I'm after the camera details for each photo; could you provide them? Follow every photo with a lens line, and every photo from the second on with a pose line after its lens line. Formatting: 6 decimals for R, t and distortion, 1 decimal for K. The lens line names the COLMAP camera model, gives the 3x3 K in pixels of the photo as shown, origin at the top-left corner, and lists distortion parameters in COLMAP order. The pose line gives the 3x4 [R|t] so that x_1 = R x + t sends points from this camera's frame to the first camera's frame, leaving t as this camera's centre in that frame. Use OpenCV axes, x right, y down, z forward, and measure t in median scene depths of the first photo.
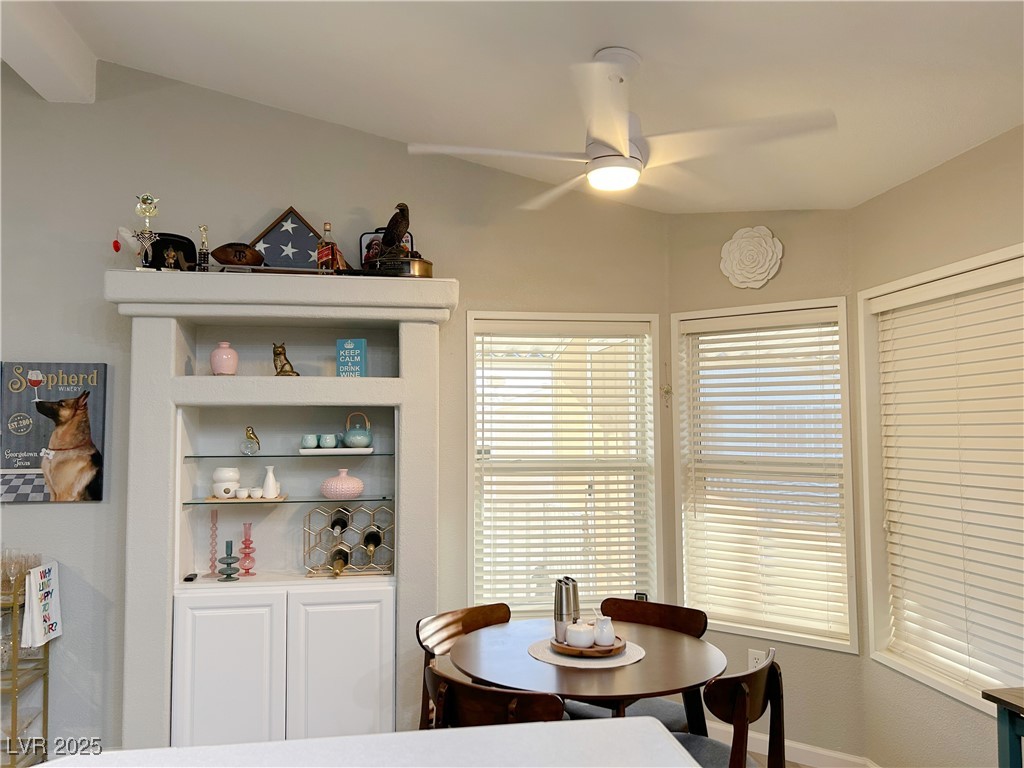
lens RADIAL K [[767.9, 0, 504.7], [0, 767.9, 389.9], [0, 0, 1]] dist [0.064549, -0.075910]
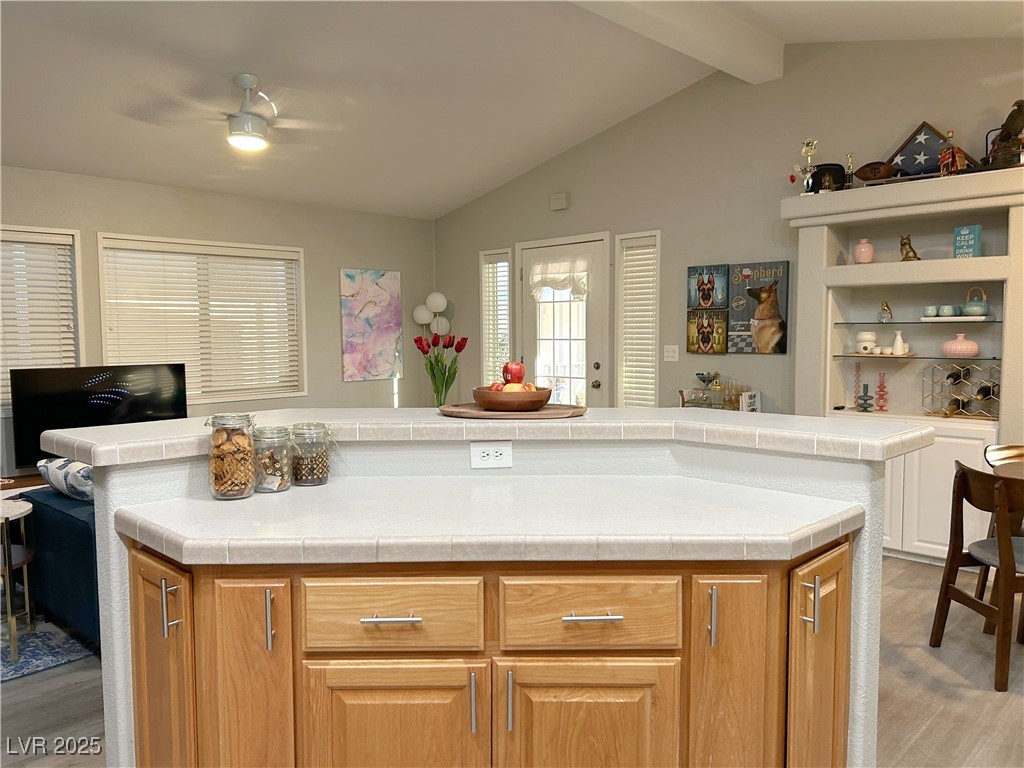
lens RADIAL K [[767.9, 0, 509.4], [0, 767.9, 388.4], [0, 0, 1]] dist [0.064549, -0.075910]
pose [[0.612201, 0.062947, -0.788193, 0.339920], [0.048635, 0.991941, 0.116994, 0.008565], [0.789205, -0.109957, 0.604206, -0.335189]]
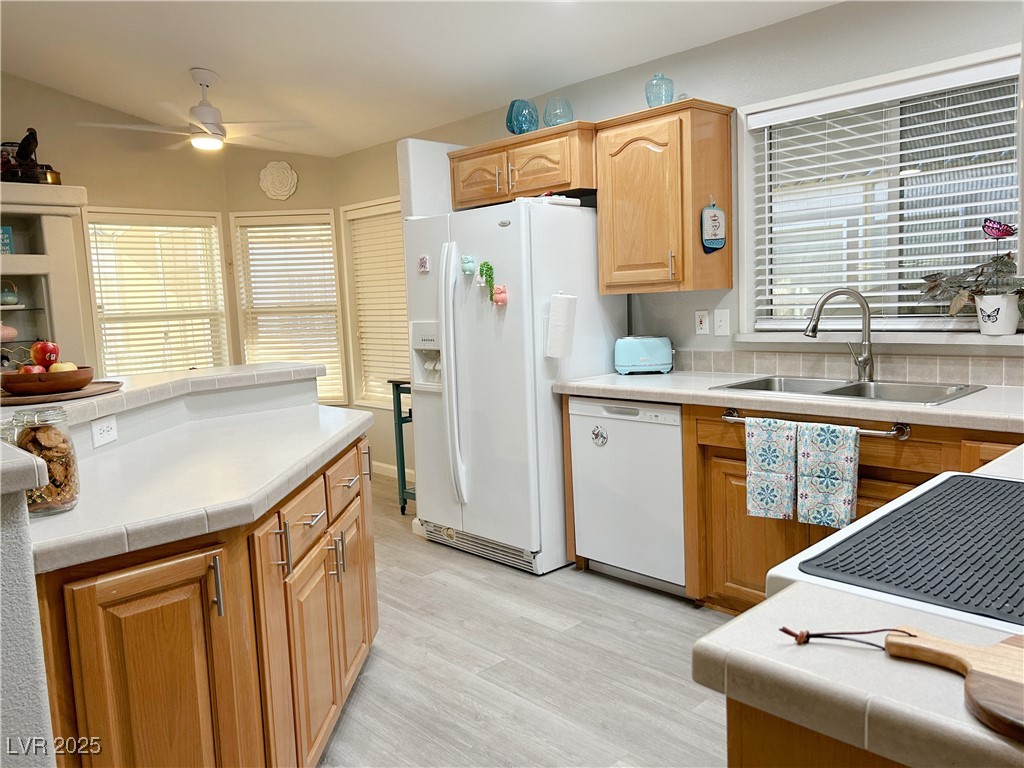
lens RADIAL K [[767.9, 0, 506.5], [0, 767.9, 378.0], [0, 0, 1]] dist [0.064549, -0.075910]
pose [[0.816210, -0.093022, 0.570218, -0.277744], [0.006243, 0.988316, 0.152293, -0.004523], [-0.577722, -0.120743, 0.807254, -0.692036]]
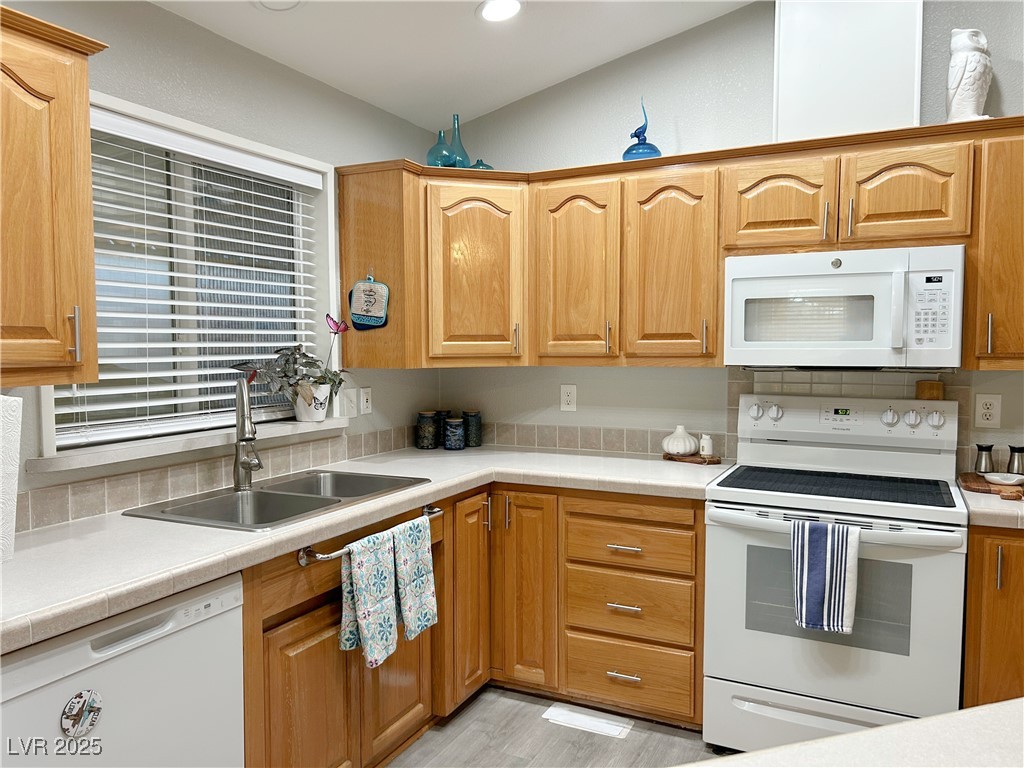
lens RADIAL K [[767.9, 0, 507.4], [0, 767.9, 392.1], [0, 0, 1]] dist [0.064549, -0.075910]
pose [[-0.825751, -0.027367, 0.563370, -0.054854], [-0.026312, 0.999604, 0.009992, 0.031107], [-0.563420, -0.006573, -0.826144, 0.271470]]
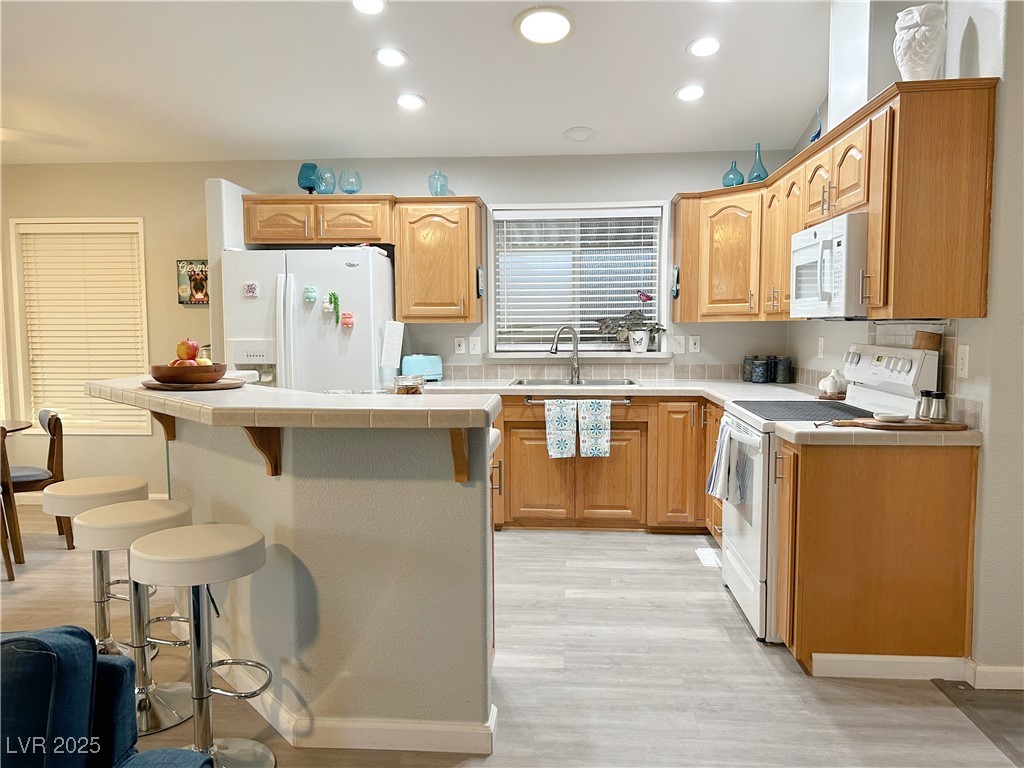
lens RADIAL K [[767.9, 0, 511.6], [0, 767.9, 386.3], [0, 0, 1]] dist [0.064549, -0.075910]
pose [[0.212058, -0.075250, 0.974356, -0.931422], [-0.053912, 0.994612, 0.088548, 0.024358], [-0.975769, -0.071307, 0.206859, -0.397734]]
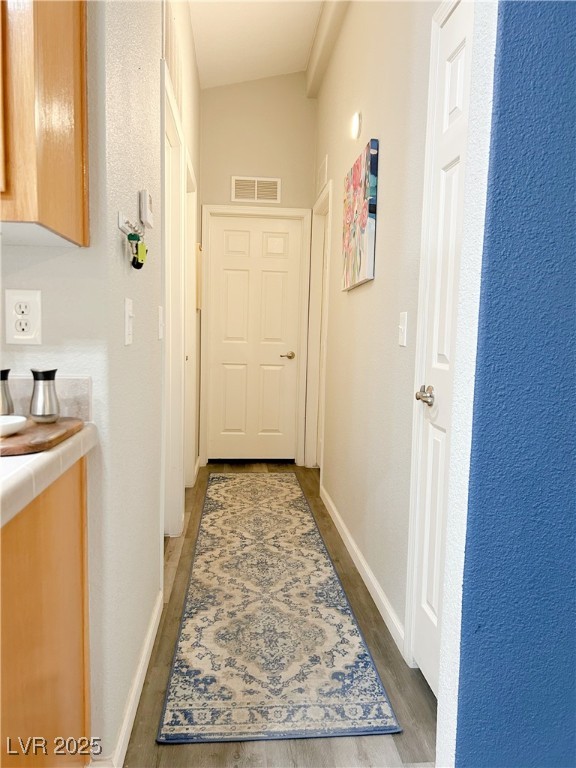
lens RADIAL K [[575.9, 0, 289.4], [0, 575.9, 387.1], [0, 0, 1]] dist [0.064549, -0.075910]
pose [[-0.998828, -0.021472, 0.043375, -0.201493], [-0.019866, 0.999114, 0.037111, 0.074257], [-0.044134, 0.036206, -0.998369, -0.324582]]
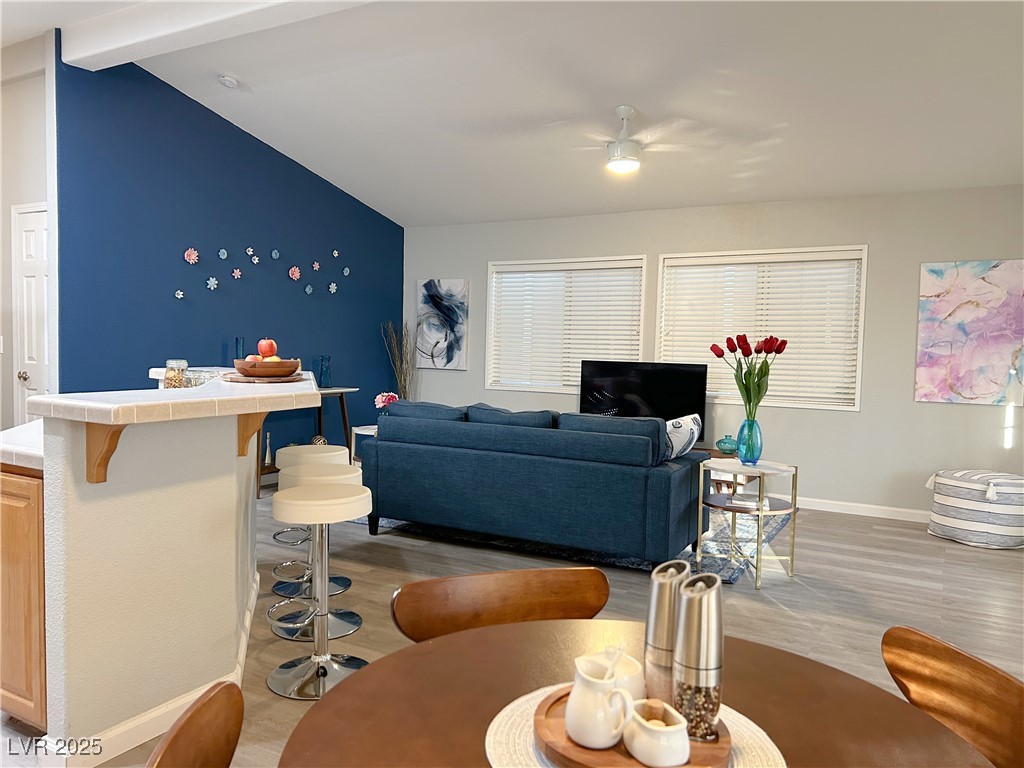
lens RADIAL K [[767.9, 0, 504.4], [0, 767.9, 381.6], [0, 0, 1]] dist [0.064549, -0.075910]
pose [[-0.619119, 0.033415, -0.784586, 0.332981], [0.028127, 0.999397, 0.020368, 0.106330], [0.784794, -0.009458, -0.619685, 0.889696]]
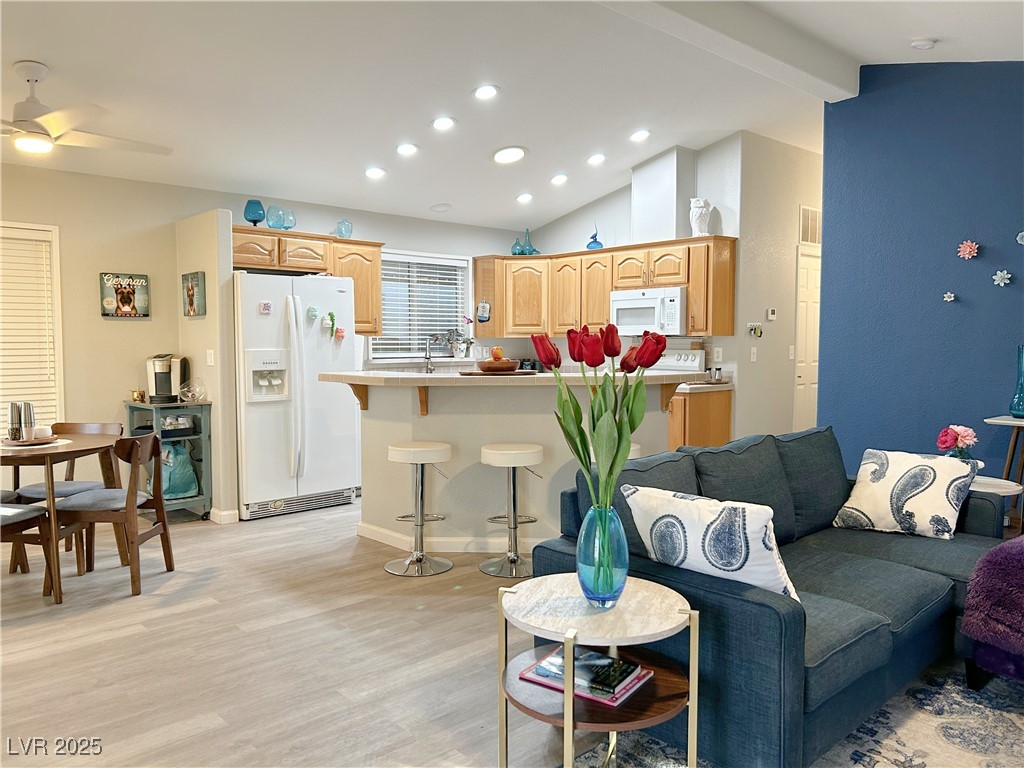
lens RADIAL K [[767.9, 0, 503.3], [0, 767.9, 380.7], [0, 0, 1]] dist [0.064549, -0.075910]
pose [[-0.557846, -0.037406, 0.829101, -1.304007], [-0.044842, 0.998883, 0.014895, 0.106125], [-0.828732, -0.028869, -0.558901, 0.814582]]
